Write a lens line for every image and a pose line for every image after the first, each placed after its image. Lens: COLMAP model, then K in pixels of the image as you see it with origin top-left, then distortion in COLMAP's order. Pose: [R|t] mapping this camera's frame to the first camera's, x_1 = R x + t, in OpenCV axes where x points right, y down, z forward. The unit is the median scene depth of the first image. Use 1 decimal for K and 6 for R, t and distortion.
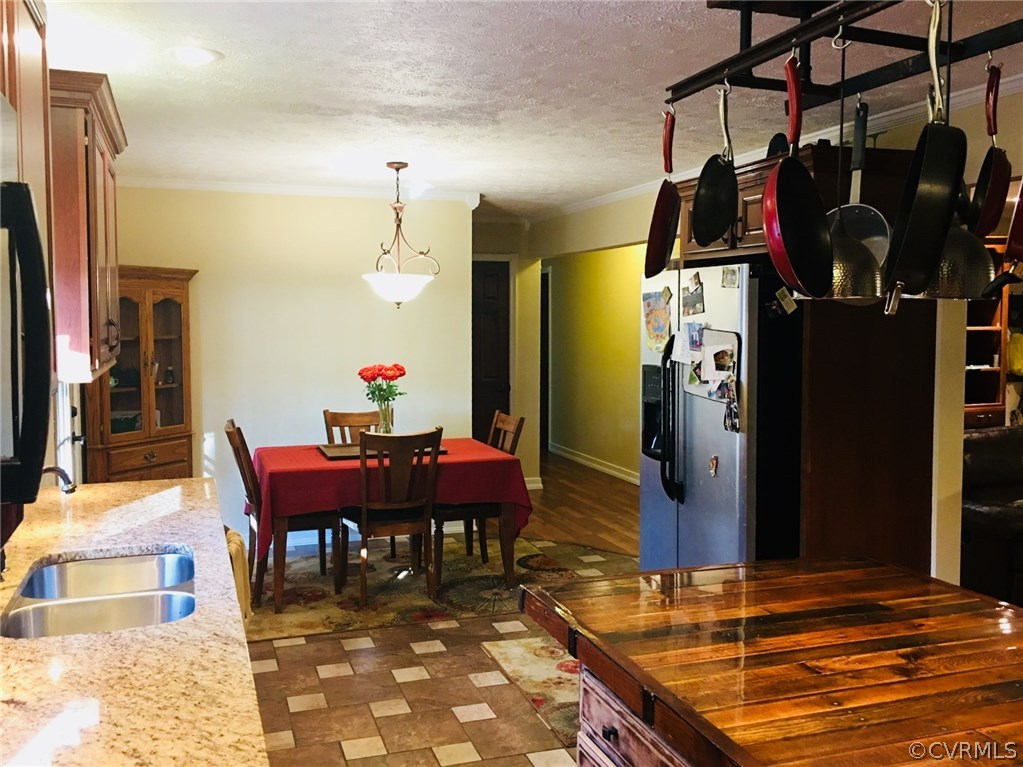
lens RADIAL K [[962.7, 0, 483.5], [0, 962.7, 381.4], [0, 0, 1]] dist [0.049014, -0.008012]
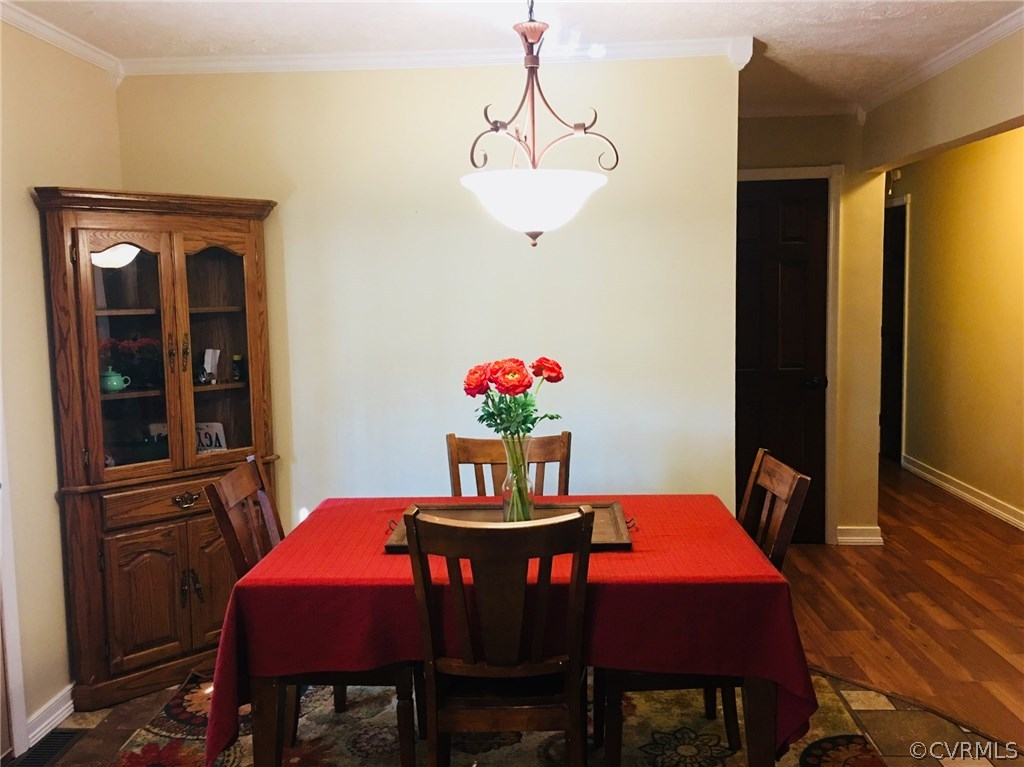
lens RADIAL K [[884.1, 0, 514.1], [0, 884.1, 374.7], [0, 0, 1]] dist [0.065247, -0.070907]
pose [[0.935556, 0.014841, -0.352867, 0.056921], [-0.003010, 0.999415, 0.034053, -0.023678], [0.353166, -0.030796, 0.935054, 0.531799]]
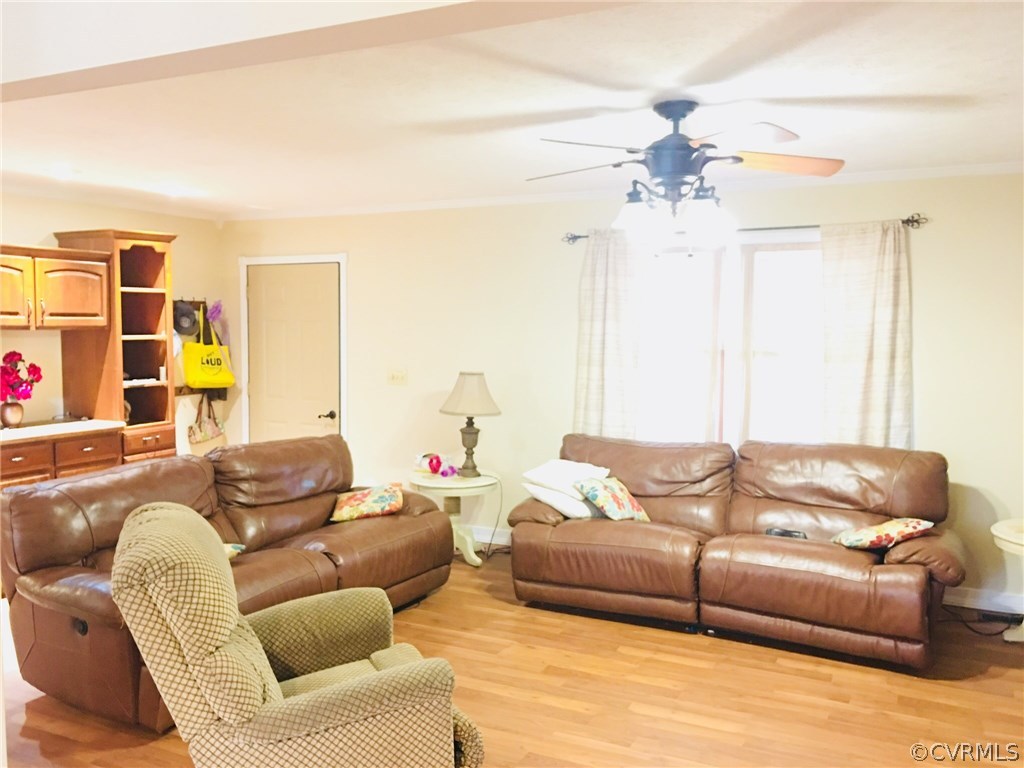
lens RADIAL K [[884.1, 0, 514.1], [0, 884.1, 375.2], [0, 0, 1]] dist [0.065247, -0.070907]
pose [[0.704168, -0.038049, 0.709013, 0.224748], [0.045339, 0.998935, 0.008579, -0.015974], [-0.708585, 0.026105, 0.705143, 0.260521]]
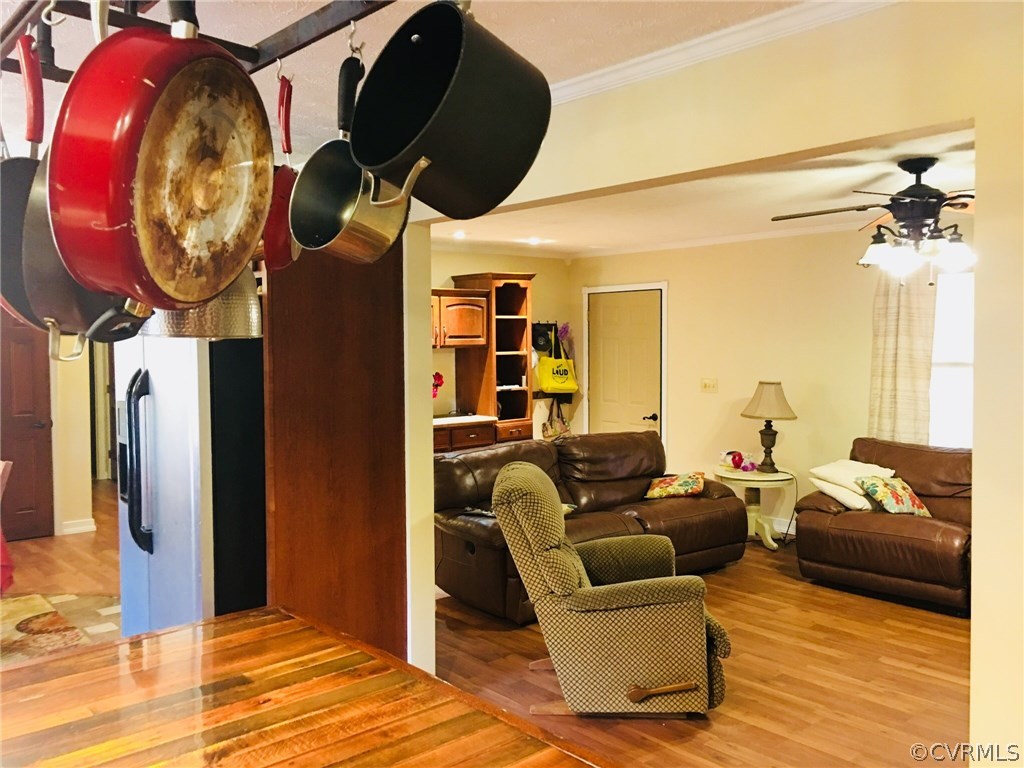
lens RADIAL K [[884.1, 0, 514.1], [0, 884.1, 375.2], [0, 0, 1]] dist [0.065247, -0.070907]
pose [[0.921029, -0.022957, 0.388817, 0.142166], [0.033792, 0.999207, -0.021052, -0.008708], [-0.388025, 0.032528, 0.921075, 0.063476]]
